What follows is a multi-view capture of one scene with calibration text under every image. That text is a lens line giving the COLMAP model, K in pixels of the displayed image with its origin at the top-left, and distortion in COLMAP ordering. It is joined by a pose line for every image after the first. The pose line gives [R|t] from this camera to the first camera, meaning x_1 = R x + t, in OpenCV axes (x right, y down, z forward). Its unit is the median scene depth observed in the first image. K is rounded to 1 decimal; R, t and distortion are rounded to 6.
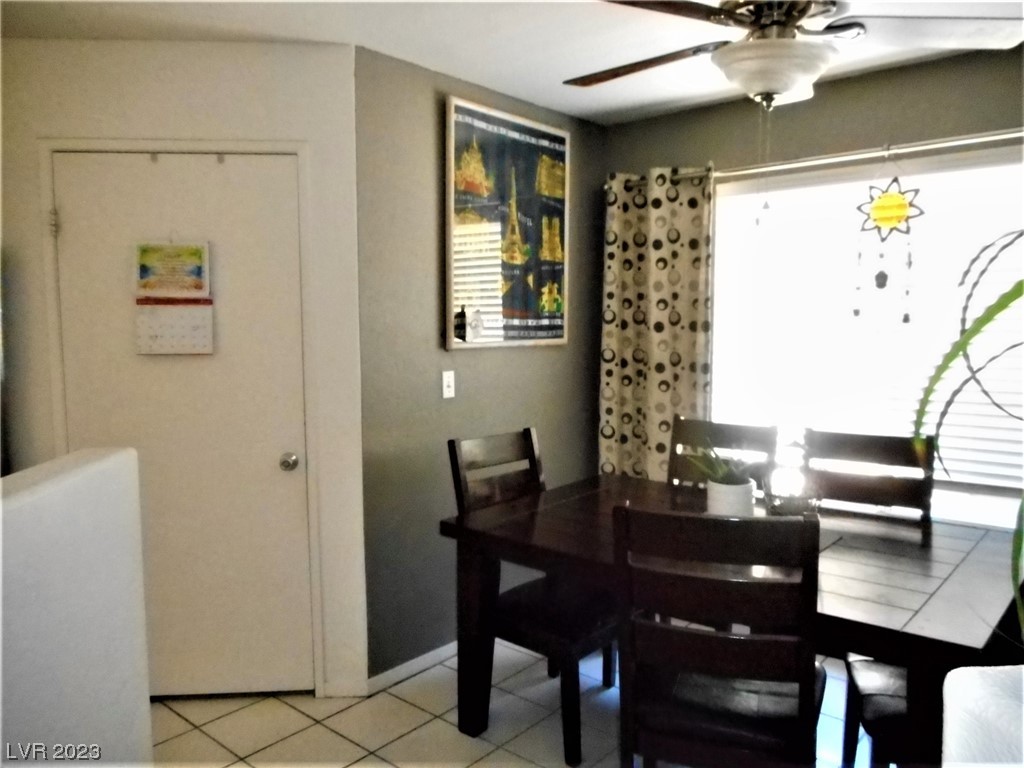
lens RADIAL K [[772.9, 0, 512.0], [0, 772.9, 391.8], [0, 0, 1]] dist [0.008250, 0.007033]
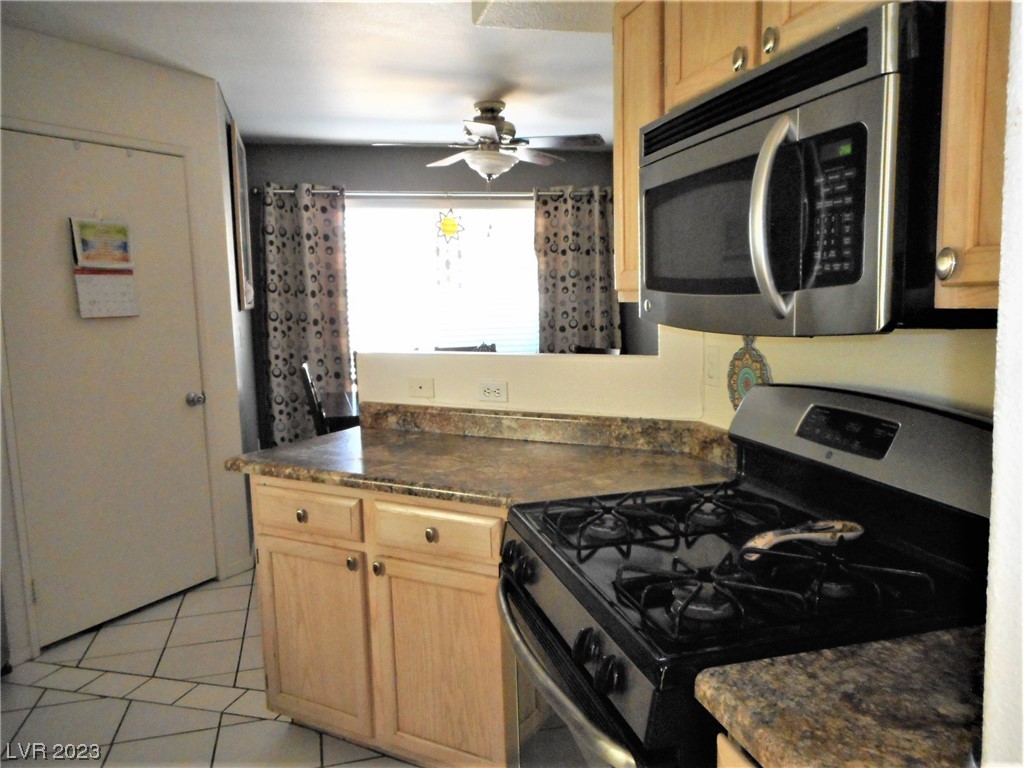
lens RADIAL K [[772.9, 0, 513.0], [0, 772.9, 381.7], [0, 0, 1]] dist [0.008250, 0.007033]
pose [[0.560813, -0.105982, 0.821131, -0.815057], [0.099909, 0.993189, 0.059954, 0.029912], [-0.821892, 0.048415, 0.567581, -0.120084]]
